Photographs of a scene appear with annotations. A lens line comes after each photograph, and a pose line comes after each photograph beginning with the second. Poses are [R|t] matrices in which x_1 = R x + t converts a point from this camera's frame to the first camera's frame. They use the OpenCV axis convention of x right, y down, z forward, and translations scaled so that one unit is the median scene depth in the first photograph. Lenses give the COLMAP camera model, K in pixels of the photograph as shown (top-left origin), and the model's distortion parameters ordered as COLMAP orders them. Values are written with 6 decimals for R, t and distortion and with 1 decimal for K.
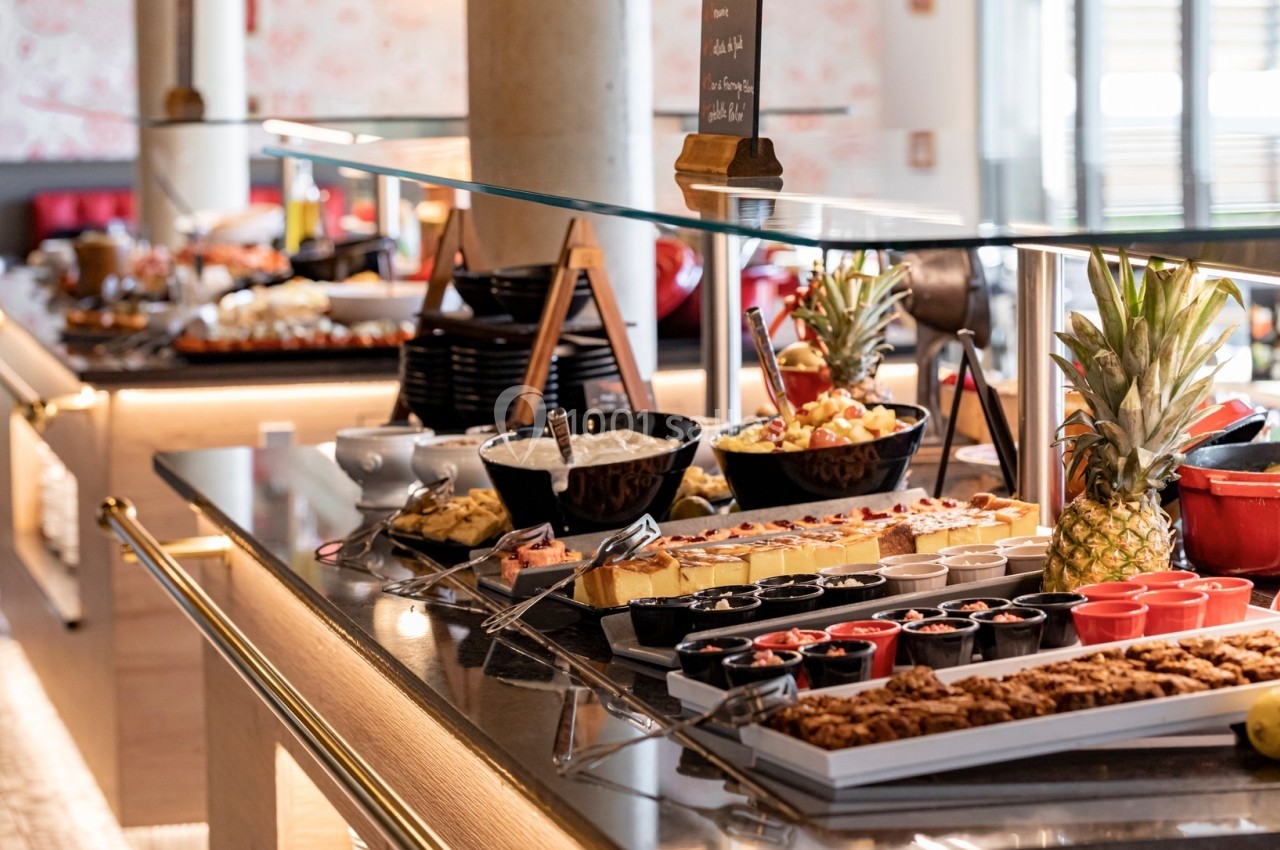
lens RADIAL K [[4121.3, 0, 640.0], [0, 4121.3, 425.0], [0, 0, 1]] dist [-0.086493, 0.602554]
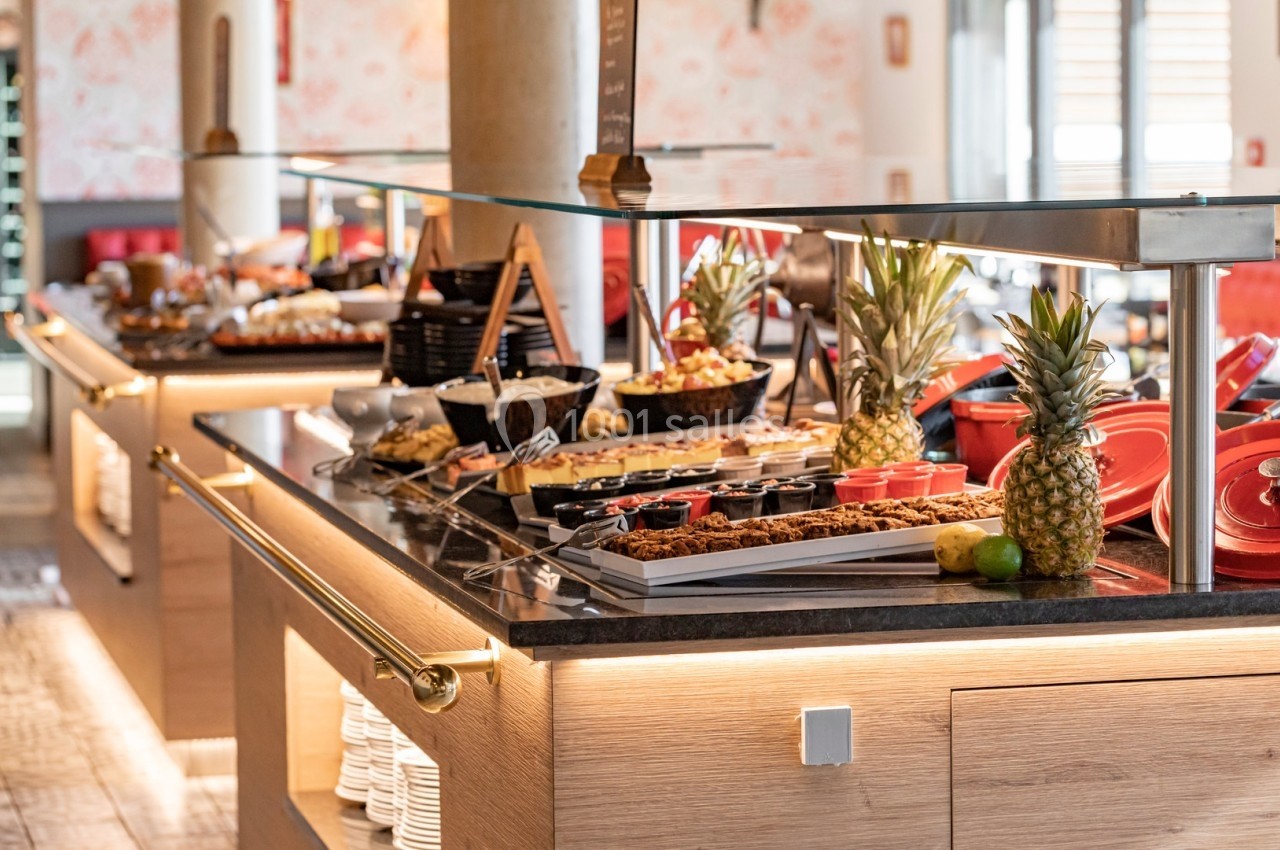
lens RADIAL K [[4121.3, 0, 640.0], [0, 4121.3, 425.0], [0, 0, 1]] dist [-0.086493, 0.602554]
pose [[0.999940, 0.001717, -0.010819, 0.041027], [-0.001859, 0.999912, -0.013163, 0.033820], [0.010796, 0.013182, 0.999855, -0.327458]]
